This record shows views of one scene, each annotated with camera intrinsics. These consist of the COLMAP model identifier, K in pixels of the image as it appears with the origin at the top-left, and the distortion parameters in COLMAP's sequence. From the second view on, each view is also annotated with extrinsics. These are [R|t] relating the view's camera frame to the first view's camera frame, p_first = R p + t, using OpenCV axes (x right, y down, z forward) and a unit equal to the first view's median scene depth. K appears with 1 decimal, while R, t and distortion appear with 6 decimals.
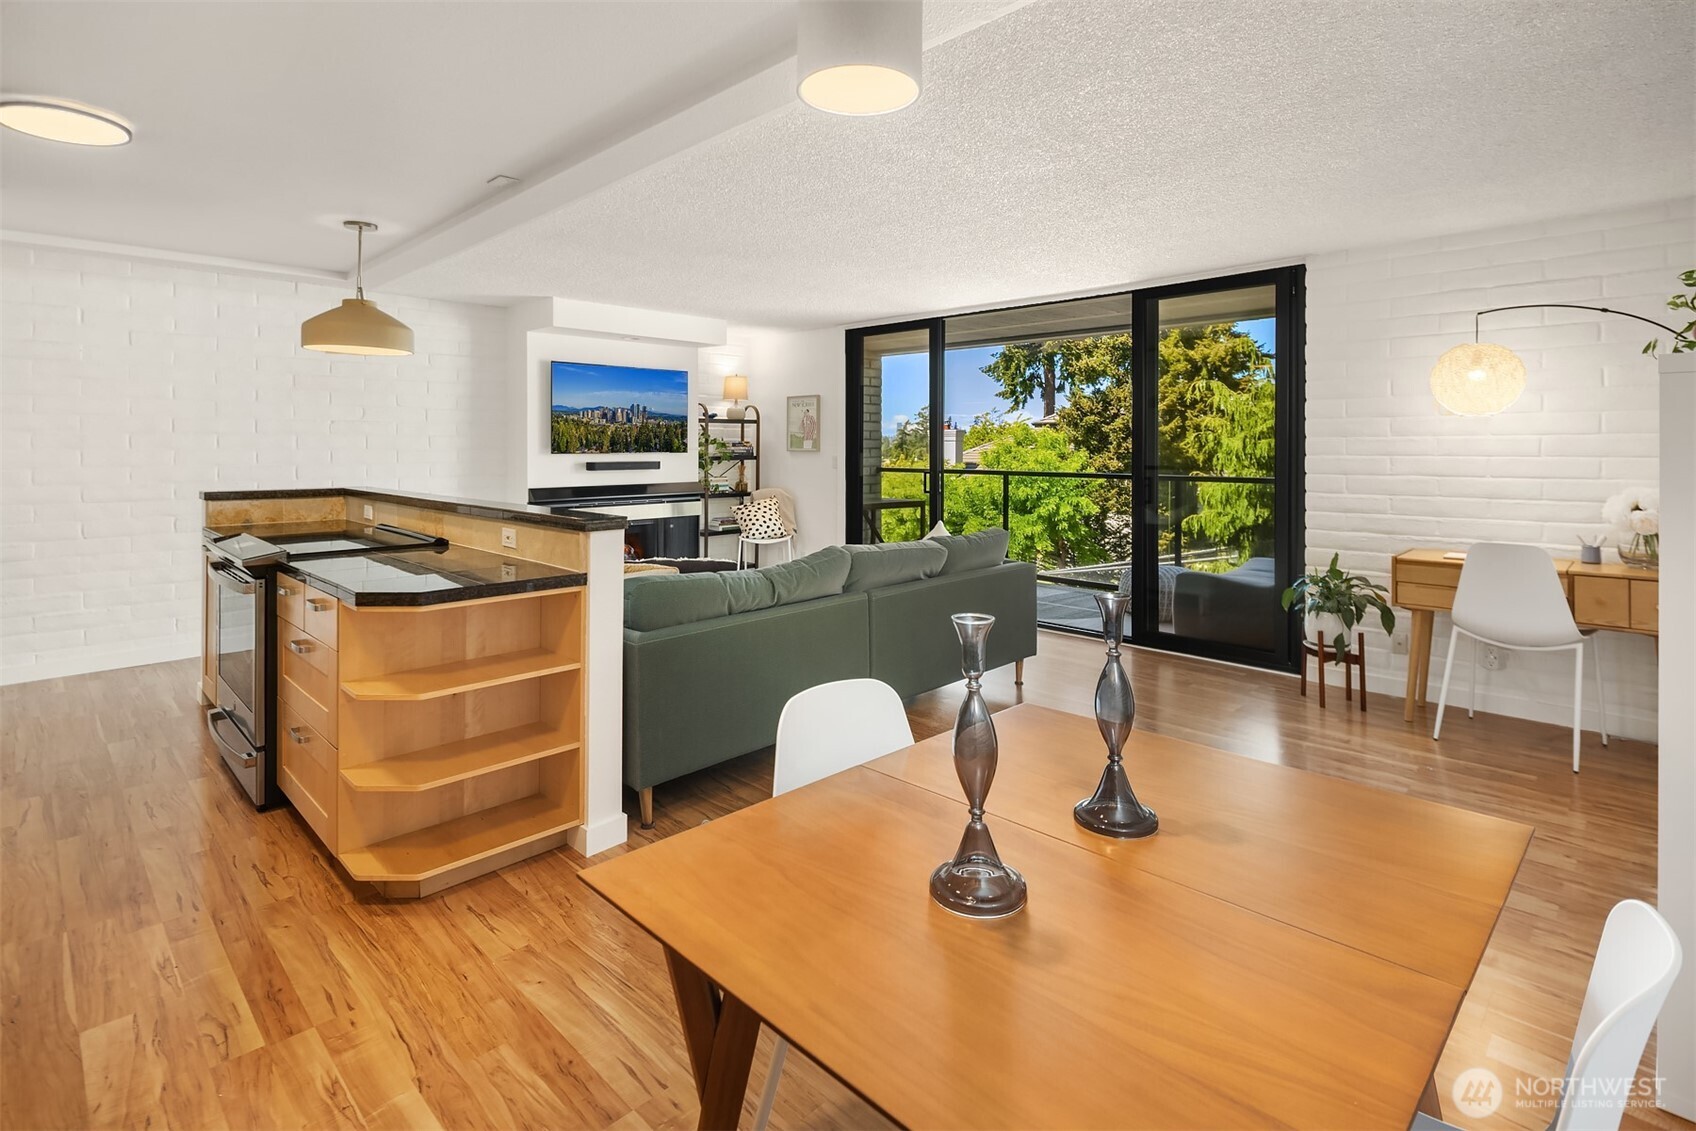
lens RADIAL K [[798.2, 0, 823.7], [0, 798.2, 441.8], [0, 0, 1]] dist [0.000903, -0.004367]
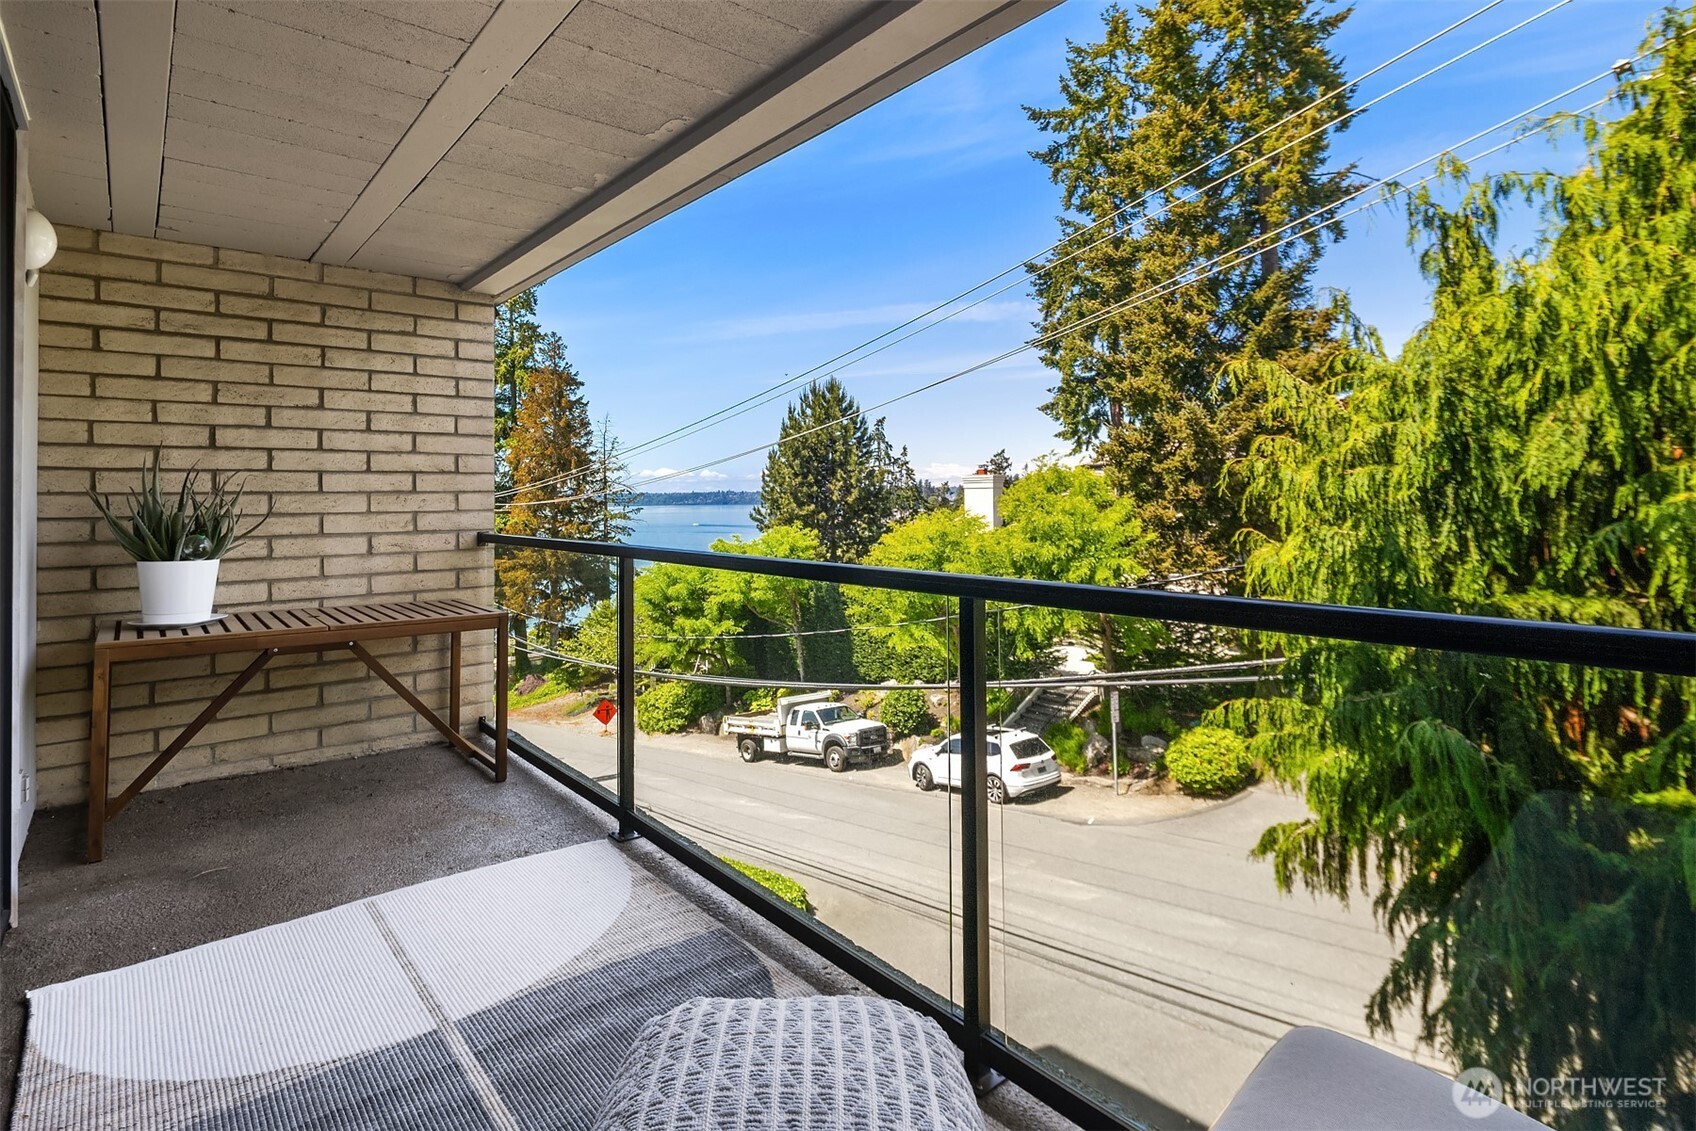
lens RADIAL K [[798.2, 0, 860.2], [0, 798.2, 481.5], [0, 0, 1]] dist [0.000903, -0.004367]
pose [[0.997430, -0.011326, -0.070741, 0.118855], [0.010320, 0.999841, -0.014572, 0.004143], [0.070894, 0.013804, 0.997388, 0.208515]]
